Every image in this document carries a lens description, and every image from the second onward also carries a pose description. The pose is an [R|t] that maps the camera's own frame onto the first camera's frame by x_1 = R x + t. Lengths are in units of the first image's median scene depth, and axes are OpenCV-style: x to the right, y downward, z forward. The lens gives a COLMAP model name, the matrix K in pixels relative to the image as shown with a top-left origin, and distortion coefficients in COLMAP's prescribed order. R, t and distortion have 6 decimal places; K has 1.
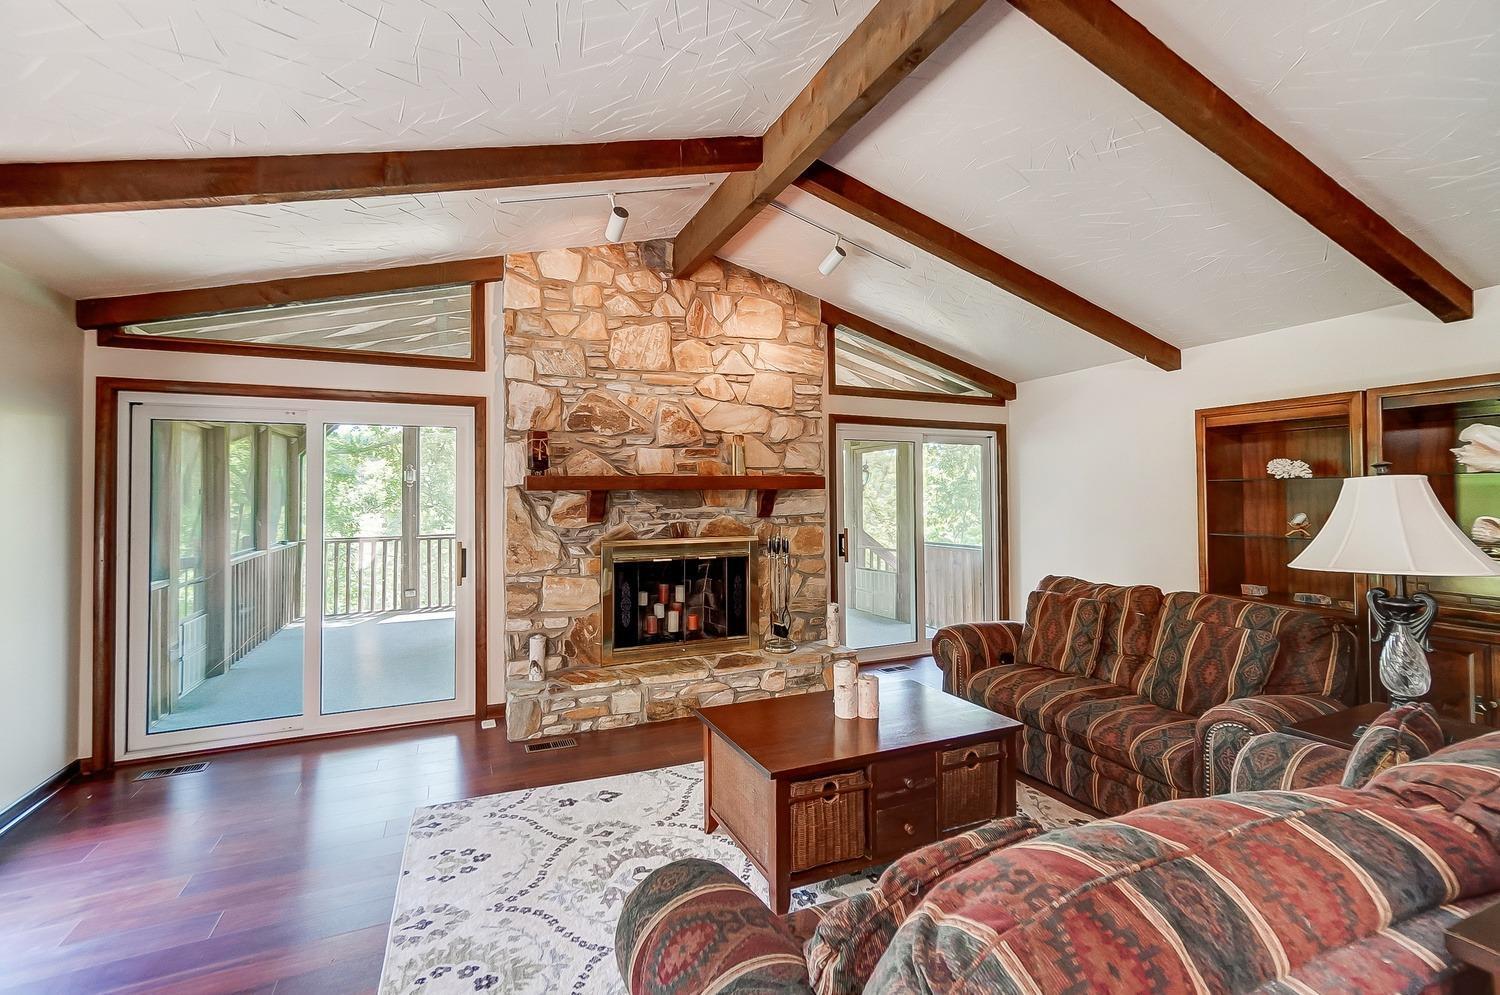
lens RADIAL K [[644.9, 0, 748.9], [0, 644.9, 492.8], [0, 0, 1]] dist [-0.001008, -0.000129]
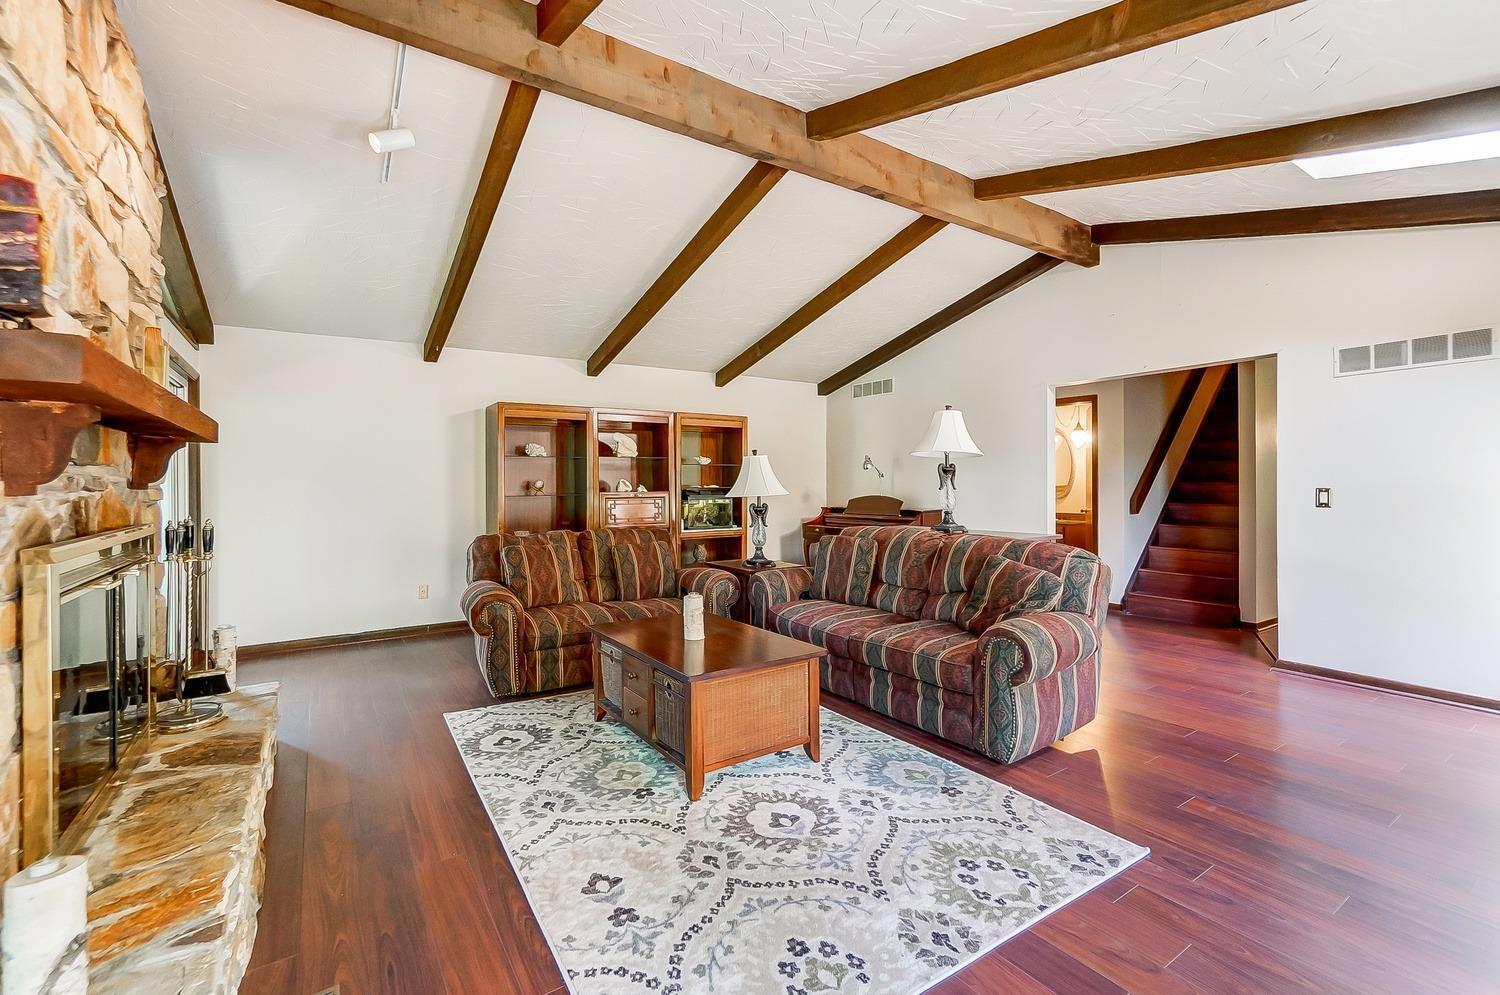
lens RADIAL K [[644.9, 0, 750.2], [0, 644.9, 490.4], [0, 0, 1]] dist [-0.001008, -0.000129]
pose [[-0.168290, -0.003299, 0.985732, -1.138403], [-0.008171, 0.999965, 0.001952, 0.086531], [-0.985704, -0.007726, -0.168311, 1.234489]]
